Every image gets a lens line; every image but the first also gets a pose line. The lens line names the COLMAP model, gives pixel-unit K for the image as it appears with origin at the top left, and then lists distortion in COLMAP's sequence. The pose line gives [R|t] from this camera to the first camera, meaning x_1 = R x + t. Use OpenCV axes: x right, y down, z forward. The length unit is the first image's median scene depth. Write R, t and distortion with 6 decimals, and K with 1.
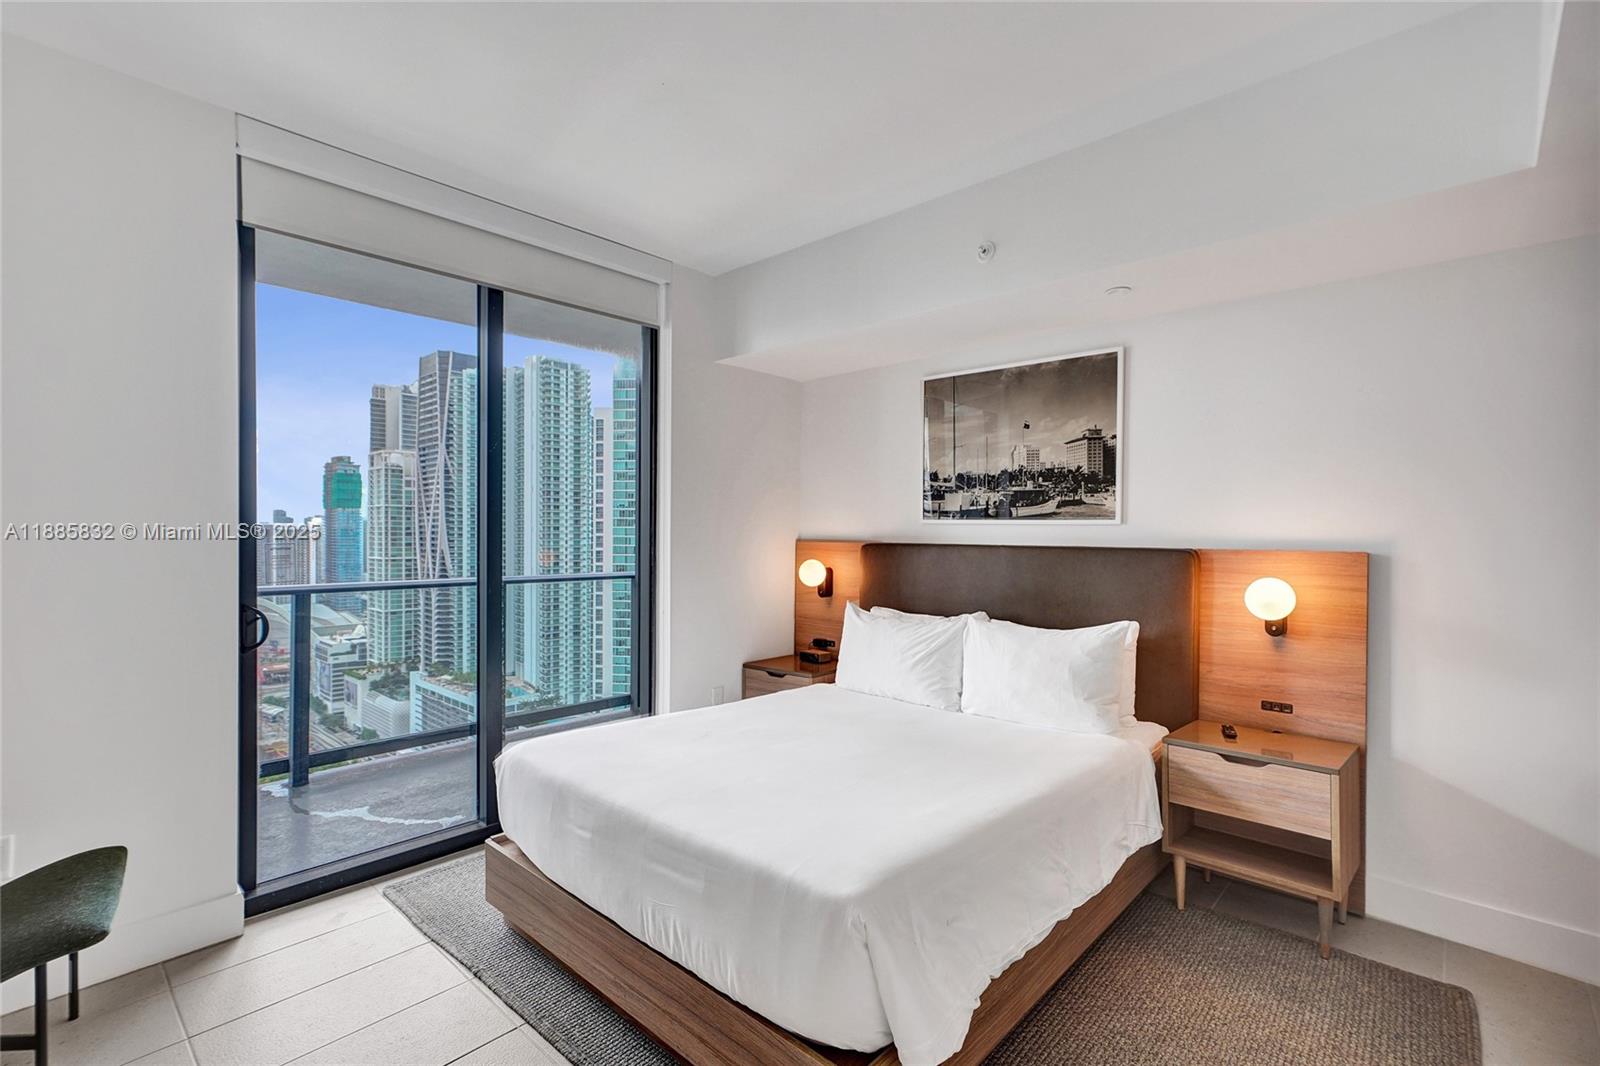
lens RADIAL K [[734.5, 0, 779.6], [0, 734.5, 538.4], [0, 0, 1]] dist [0.002055, 0.007186]
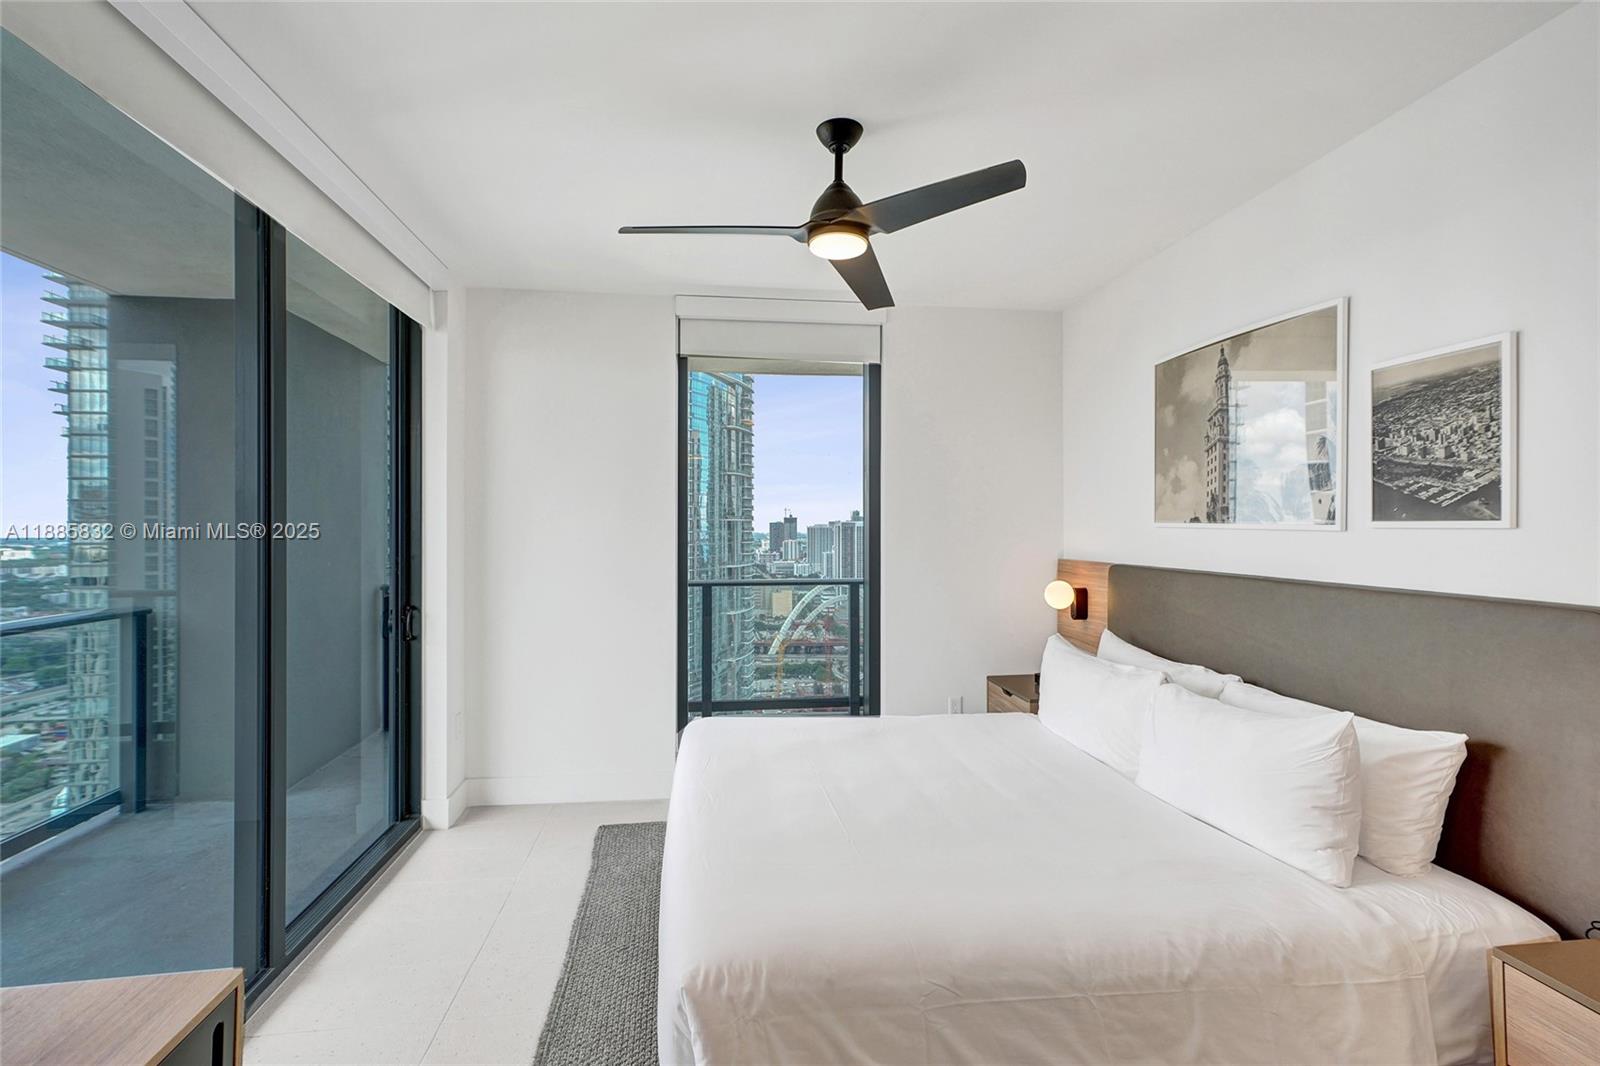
lens RADIAL K [[734.5, 0, 795.8], [0, 734.5, 530.0], [0, 0, 1]] dist [0.002055, 0.007186]
pose [[0.767454, 0.002361, -0.641100, 0.399215], [-0.006947, 0.999965, -0.004633, -0.030510], [0.641067, 0.008010, 0.767443, 0.085856]]
